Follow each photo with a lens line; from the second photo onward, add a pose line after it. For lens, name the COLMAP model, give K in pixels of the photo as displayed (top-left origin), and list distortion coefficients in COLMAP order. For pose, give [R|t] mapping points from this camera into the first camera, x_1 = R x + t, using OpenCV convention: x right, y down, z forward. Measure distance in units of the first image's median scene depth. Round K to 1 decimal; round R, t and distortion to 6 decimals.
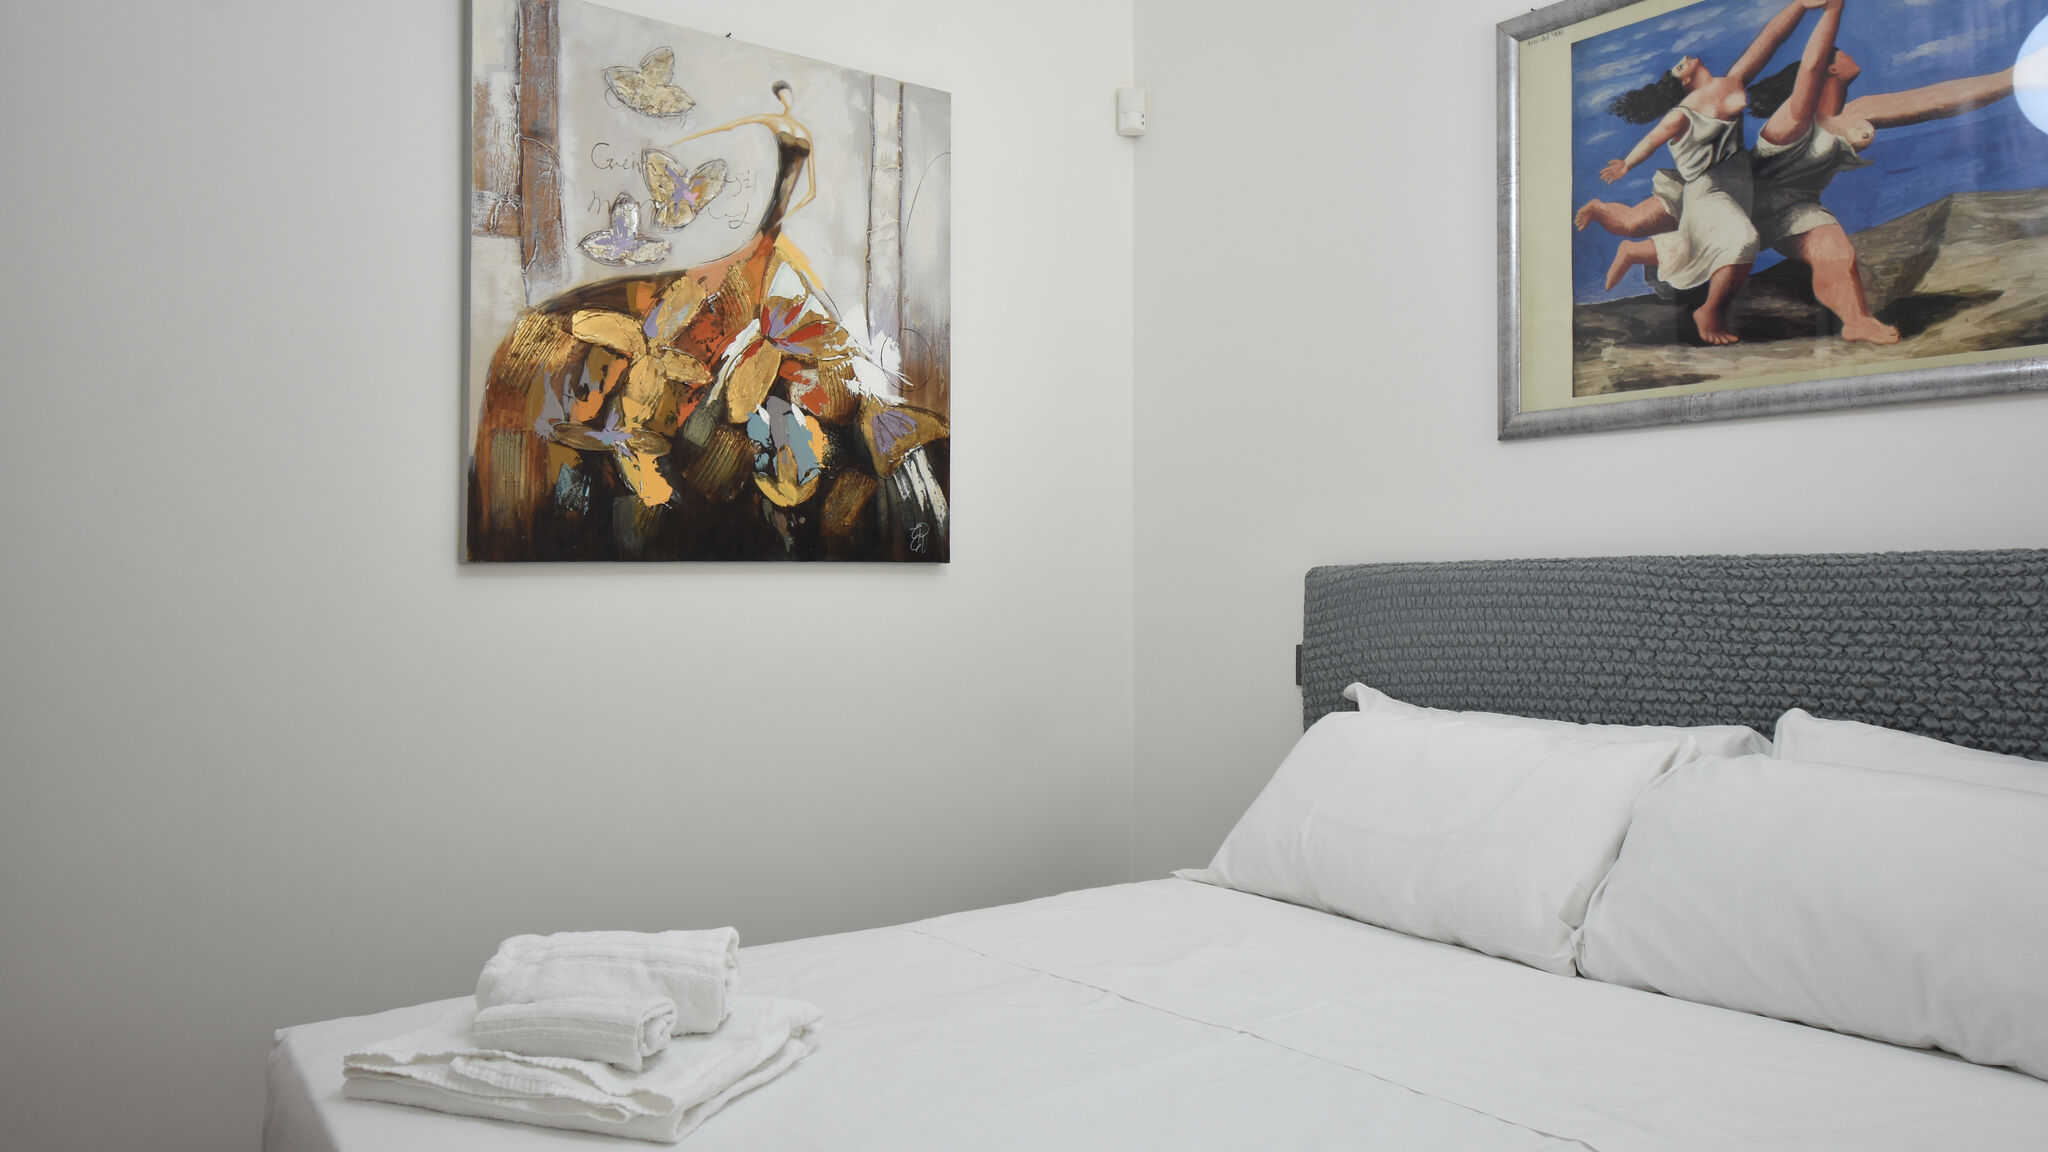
lens RADIAL K [[1403.7, 0, 816.6], [0, 1403.7, 556.5], [0, 0, 1]] dist [-0.000646, -0.002279]
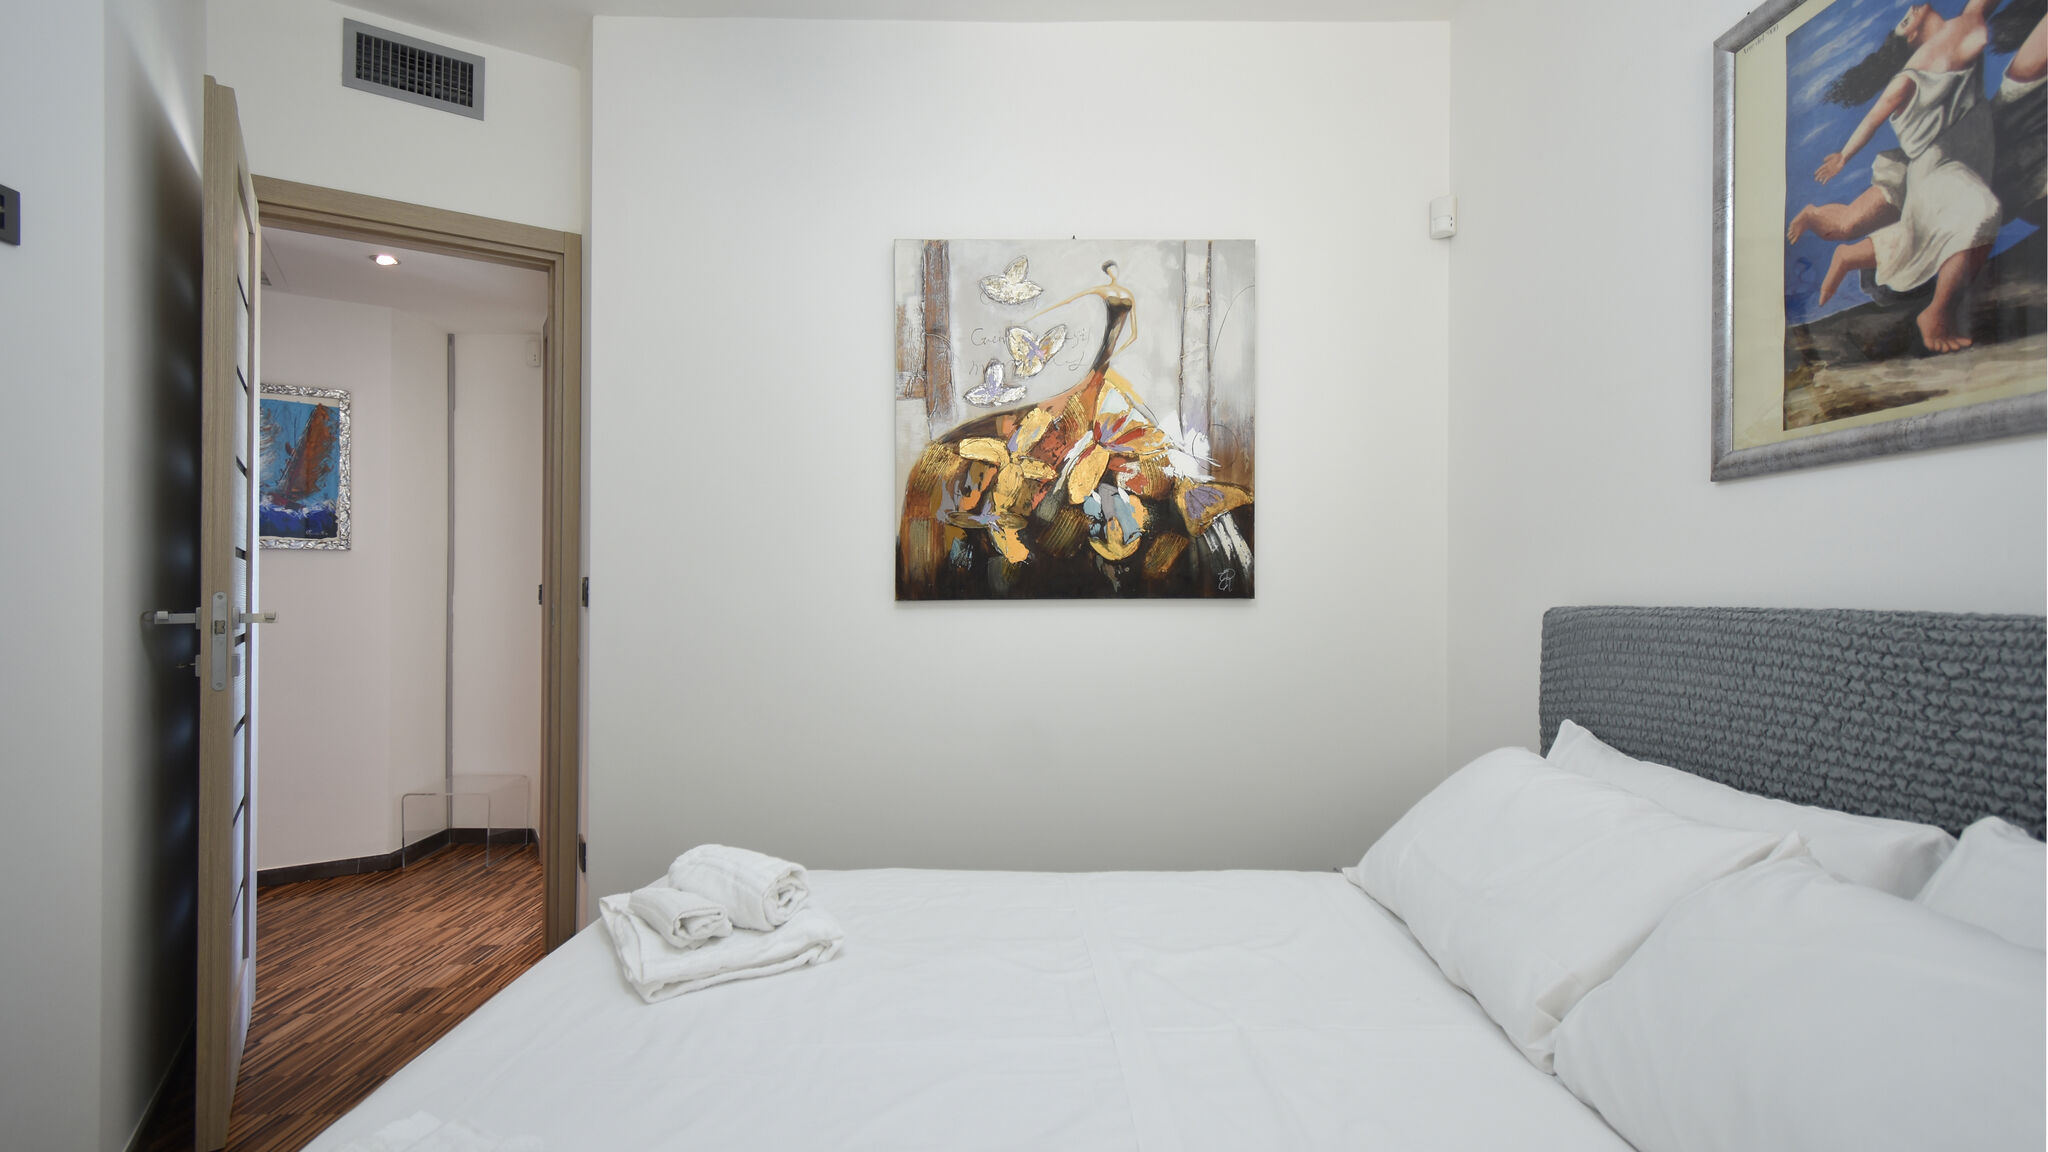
lens RADIAL K [[840.6, 0, 916.2], [0, 840.6, 591.8], [0, 0, 1]] dist [0.001171, -0.000148]
pose [[0.829843, -0.002487, -0.557992, 0.308873], [0.012856, 0.999810, 0.014663, -0.019944], [0.557849, -0.019341, 0.829717, 0.191491]]
